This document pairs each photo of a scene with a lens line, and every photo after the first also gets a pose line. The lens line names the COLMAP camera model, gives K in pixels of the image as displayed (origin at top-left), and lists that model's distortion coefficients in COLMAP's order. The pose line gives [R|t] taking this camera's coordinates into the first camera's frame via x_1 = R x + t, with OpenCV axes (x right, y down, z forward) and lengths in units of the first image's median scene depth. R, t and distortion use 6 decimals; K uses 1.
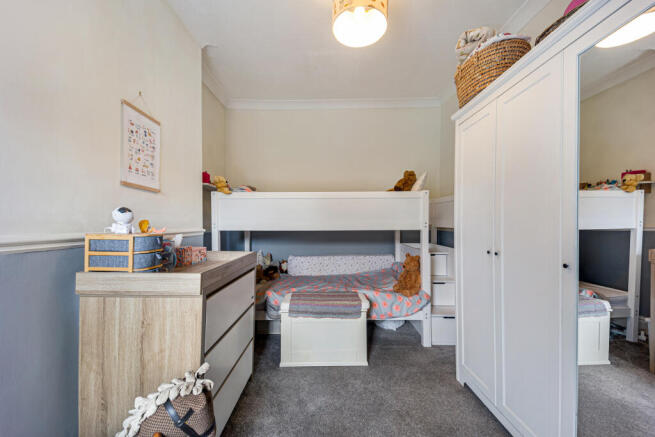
lens RADIAL K [[256.5, 0, 337.1], [0, 256.5, 223.0], [0, 0, 1]] dist [0.025822, -0.004959]
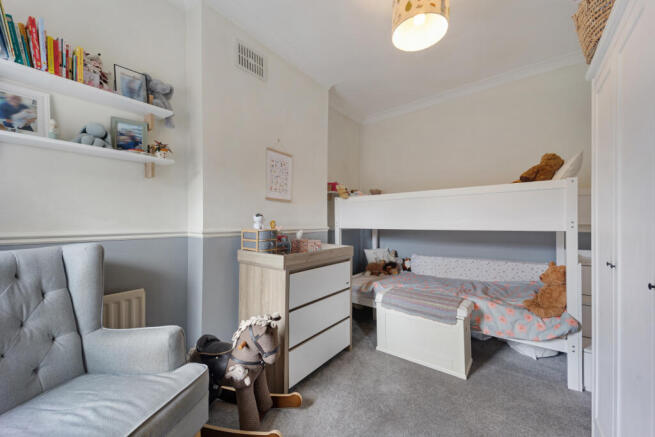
lens RADIAL K [[256.5, 0, 333.5], [0, 256.5, 221.4], [0, 0, 1]] dist [0.025822, -0.004959]
pose [[0.785486, -0.004686, -0.618861, 0.339634], [0.002822, 0.999988, -0.003990, -0.000571], [0.618872, 0.001387, 0.785490, -0.004386]]
